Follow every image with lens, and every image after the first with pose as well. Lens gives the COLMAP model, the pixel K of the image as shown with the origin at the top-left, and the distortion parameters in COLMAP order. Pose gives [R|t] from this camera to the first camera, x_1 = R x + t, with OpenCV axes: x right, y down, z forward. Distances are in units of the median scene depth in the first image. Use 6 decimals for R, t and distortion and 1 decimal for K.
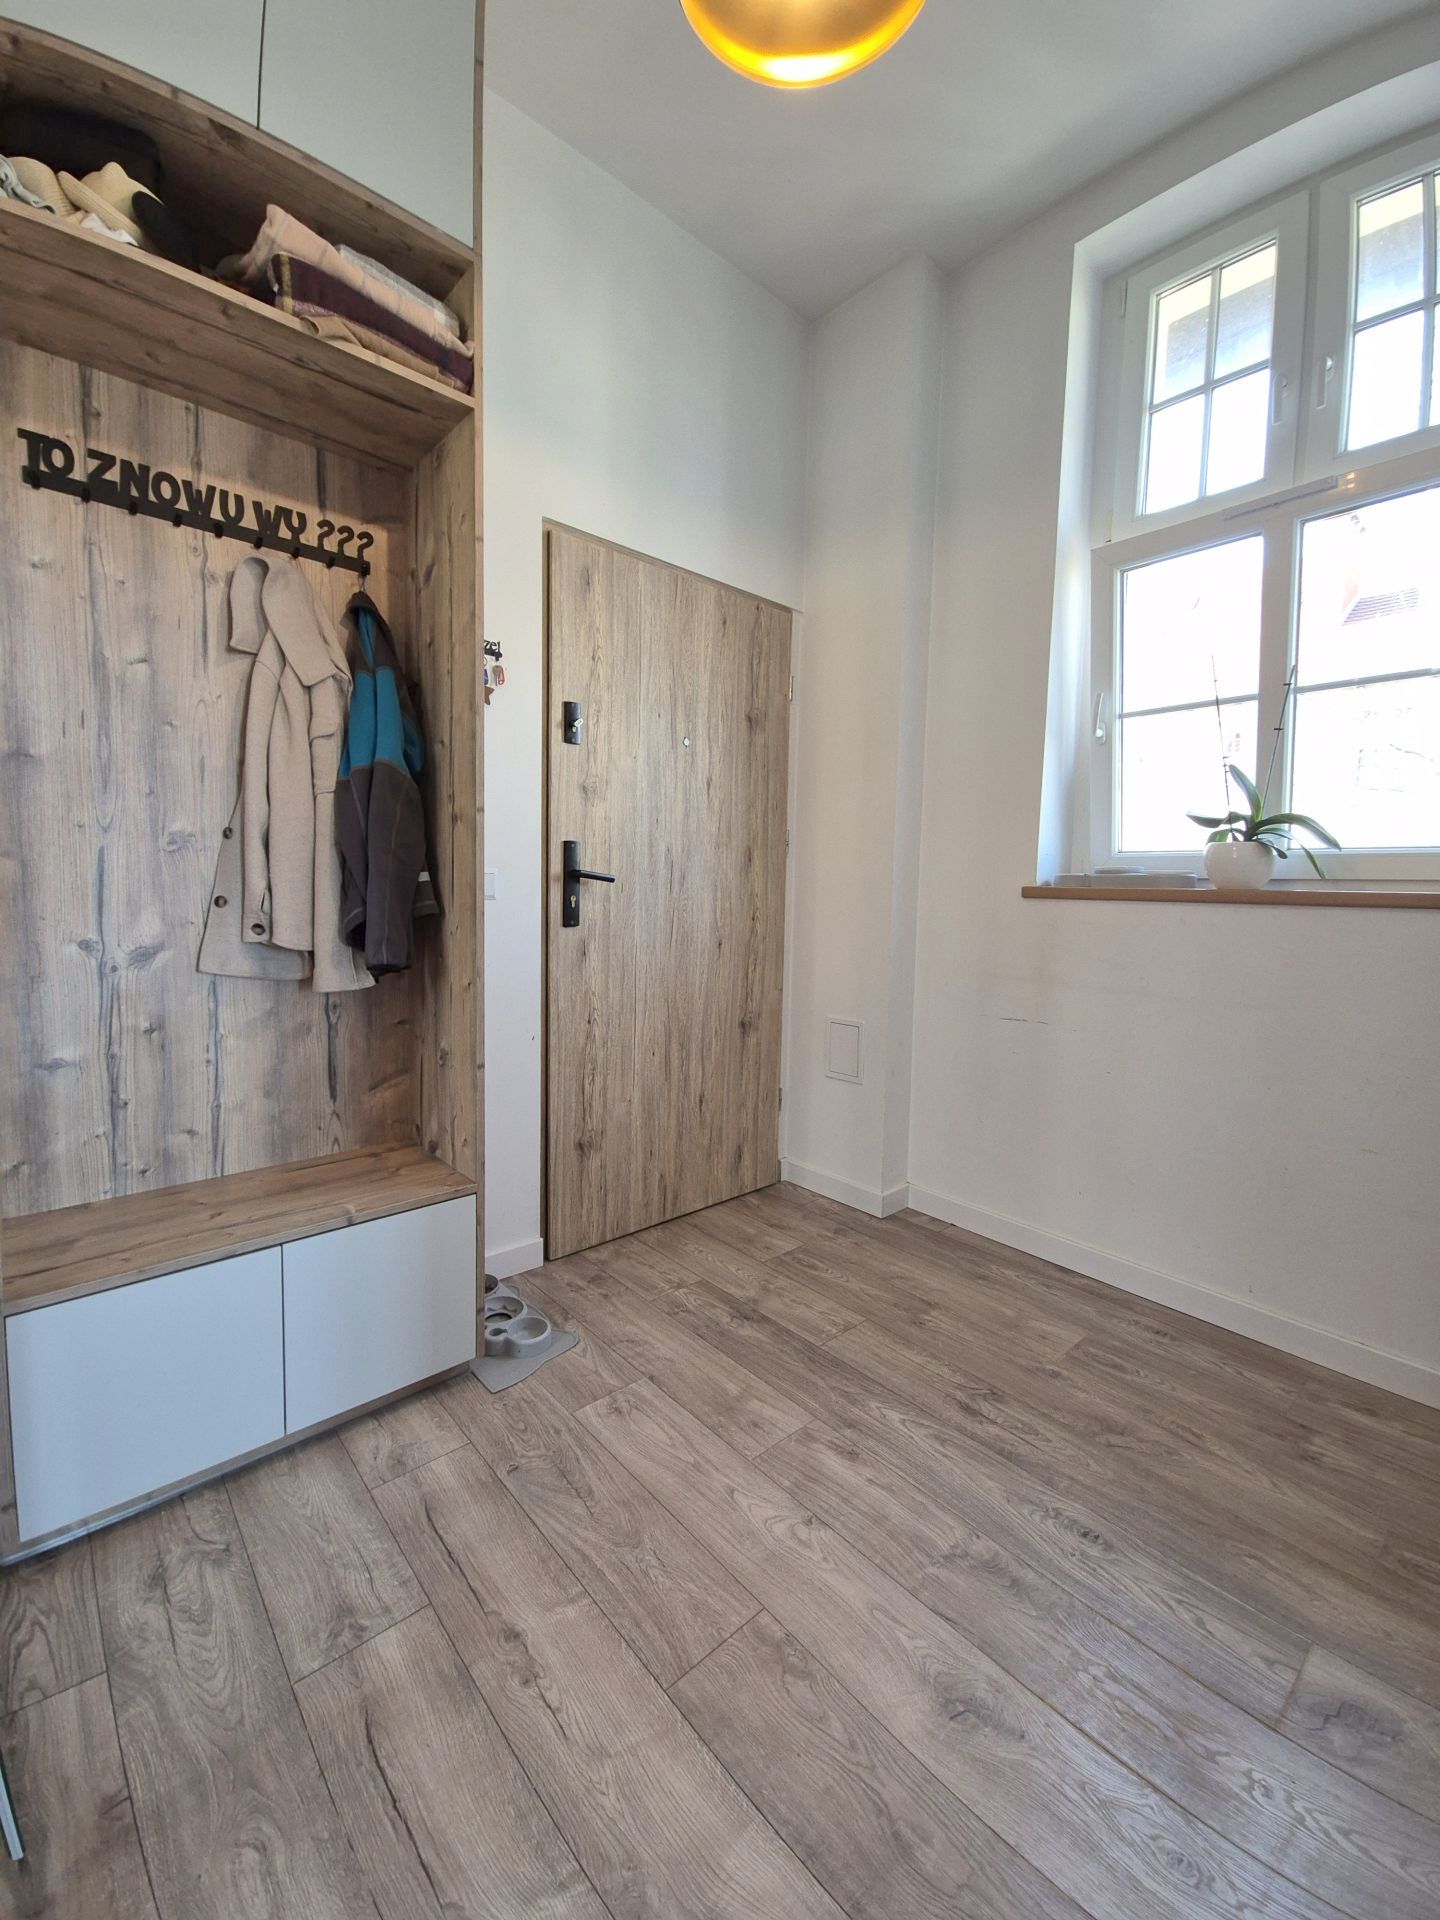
lens RADIAL K [[780.3, 0, 710.2], [0, 780.3, 944.8], [0, 0, 1]] dist [0.007086, -0.004729]
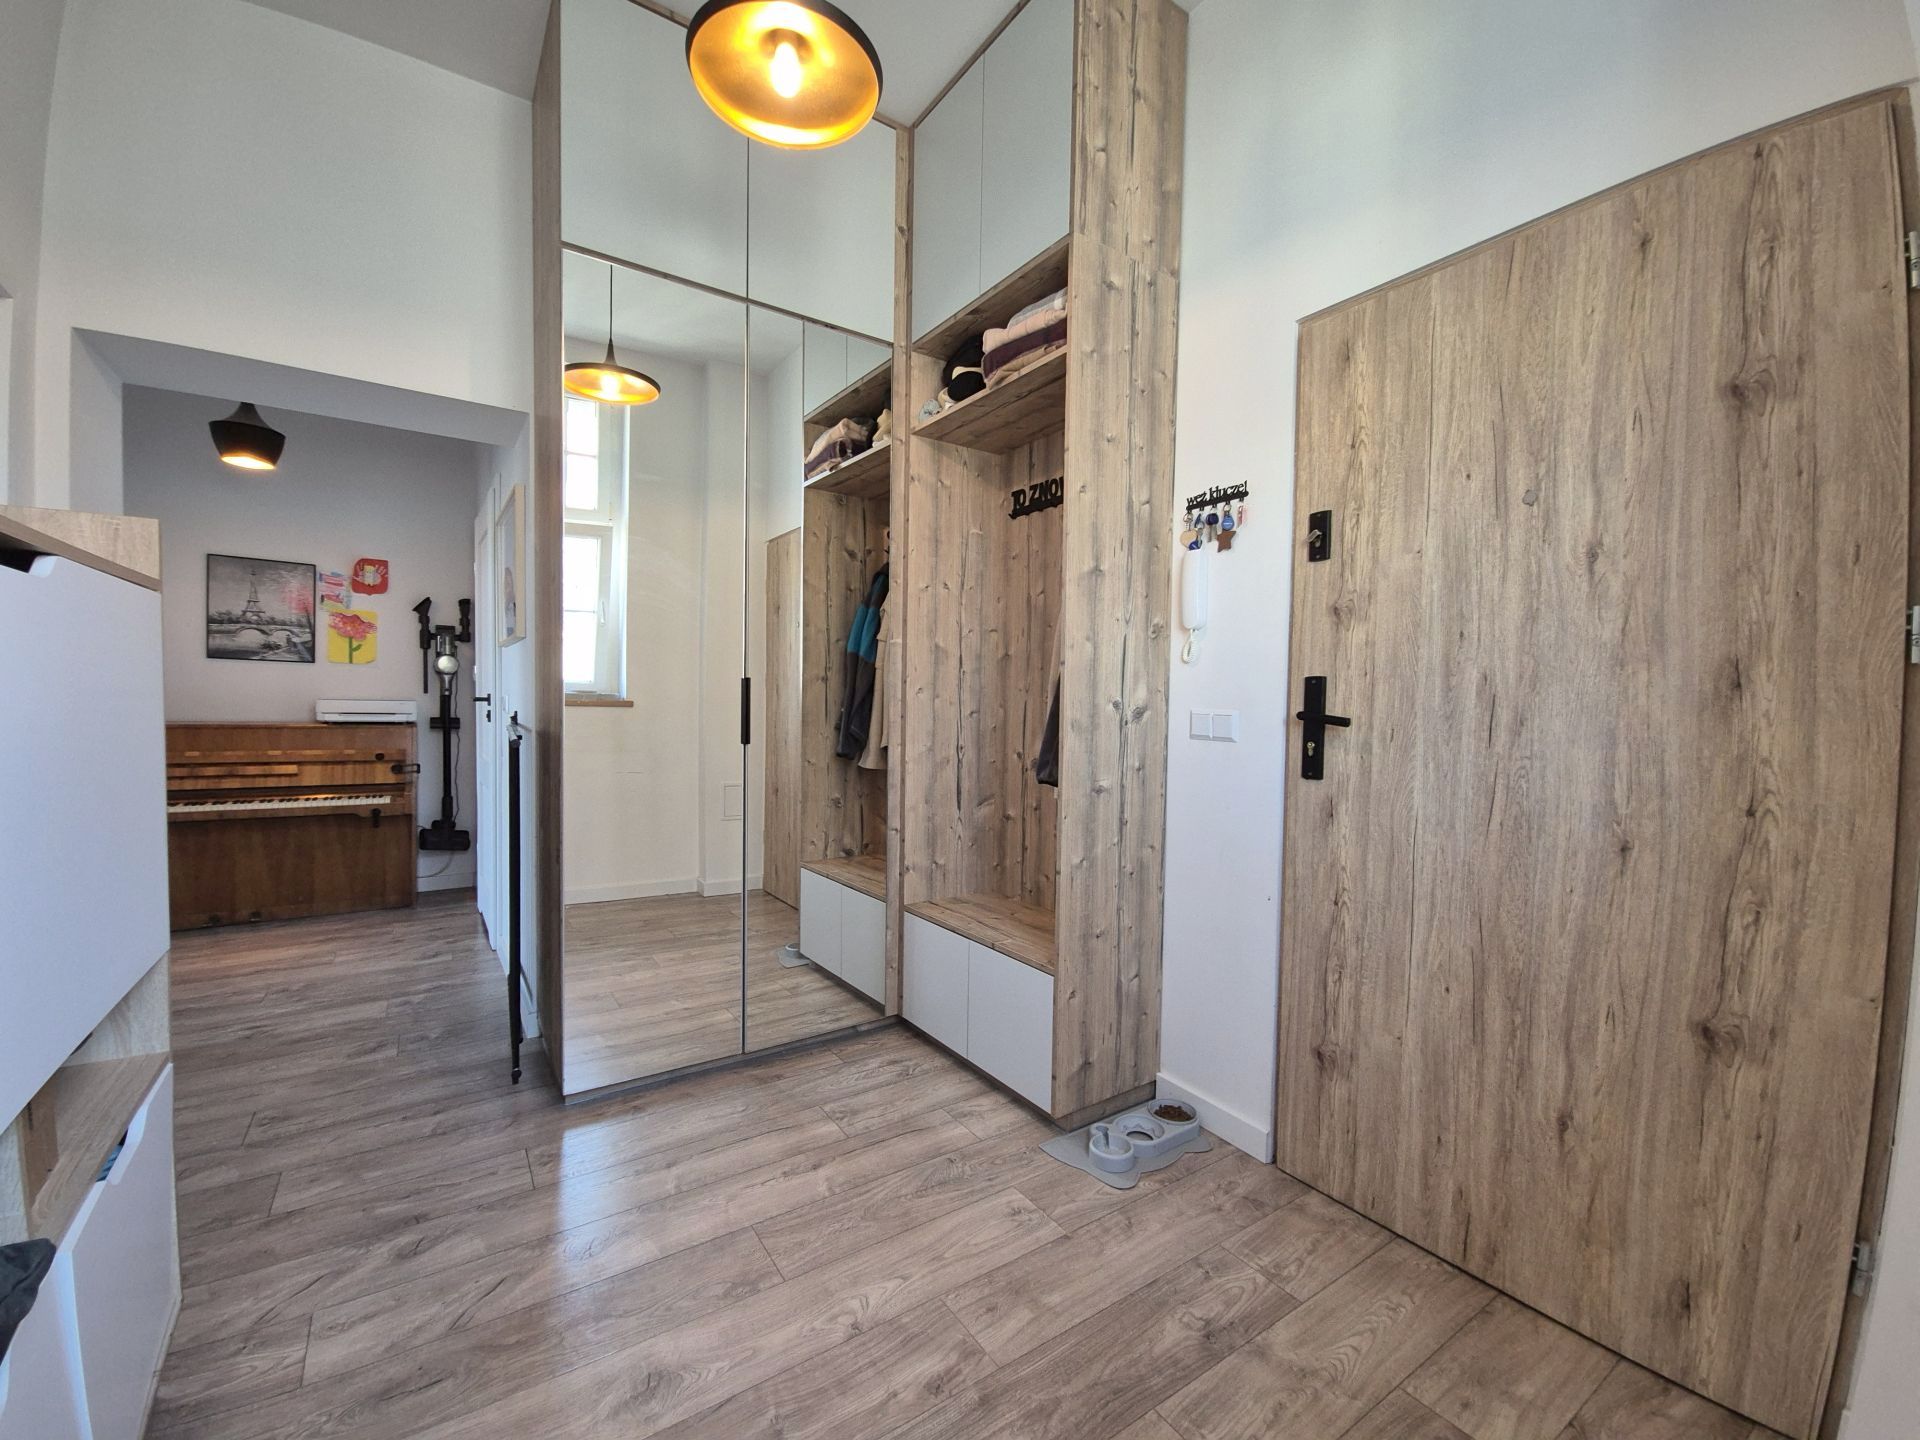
lens RADIAL K [[780.3, 0, 945.8], [0, 780.3, 729.6], [0, 0, 1]] dist [0.007086, -0.004729]
pose [[-0.130890, 0.012821, -0.991314, 0.795164], [-0.094174, 0.995234, 0.025306, -0.068572], [0.986914, 0.096668, -0.129058, 0.820434]]
